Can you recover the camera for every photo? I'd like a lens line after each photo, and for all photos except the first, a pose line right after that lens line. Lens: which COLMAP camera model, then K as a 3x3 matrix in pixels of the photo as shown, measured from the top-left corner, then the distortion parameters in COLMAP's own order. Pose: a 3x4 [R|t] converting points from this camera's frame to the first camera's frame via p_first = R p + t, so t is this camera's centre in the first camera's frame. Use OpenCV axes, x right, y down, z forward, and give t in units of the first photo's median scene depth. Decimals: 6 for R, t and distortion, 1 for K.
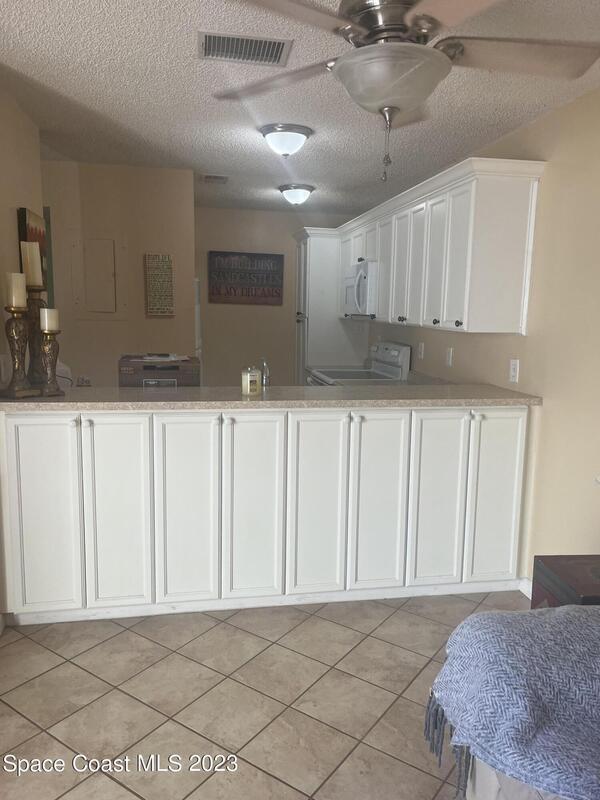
lens RADIAL K [[611.3, 0, 299.1], [0, 611.3, 397.5], [0, 0, 1]] dist [0.072272, -0.090810]
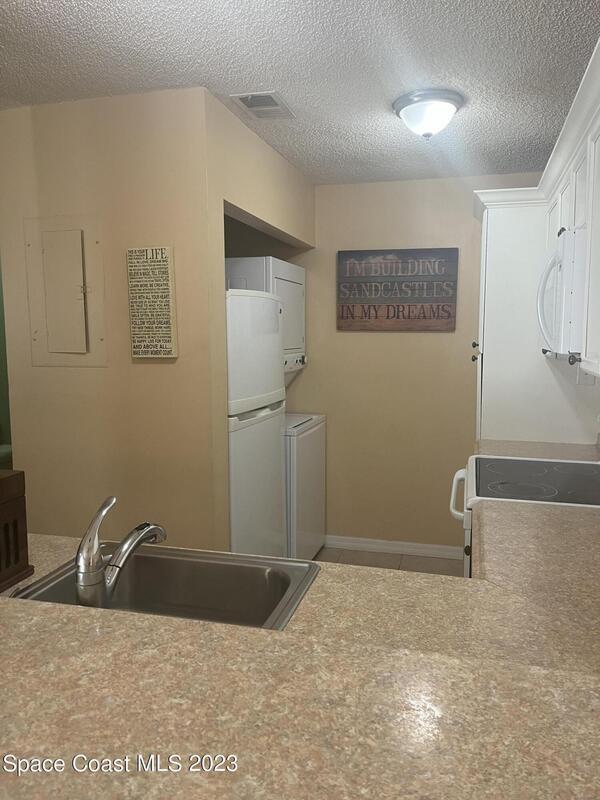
lens RADIAL K [[611.3, 0, 304.0], [0, 611.3, 400.1], [0, 0, 1]] dist [0.072272, -0.090810]
pose [[0.908855, 0.026485, -0.416271, 0.094809], [-0.040738, 0.998847, -0.025393, -0.063101], [0.415118, 0.040036, 0.908886, 0.399936]]
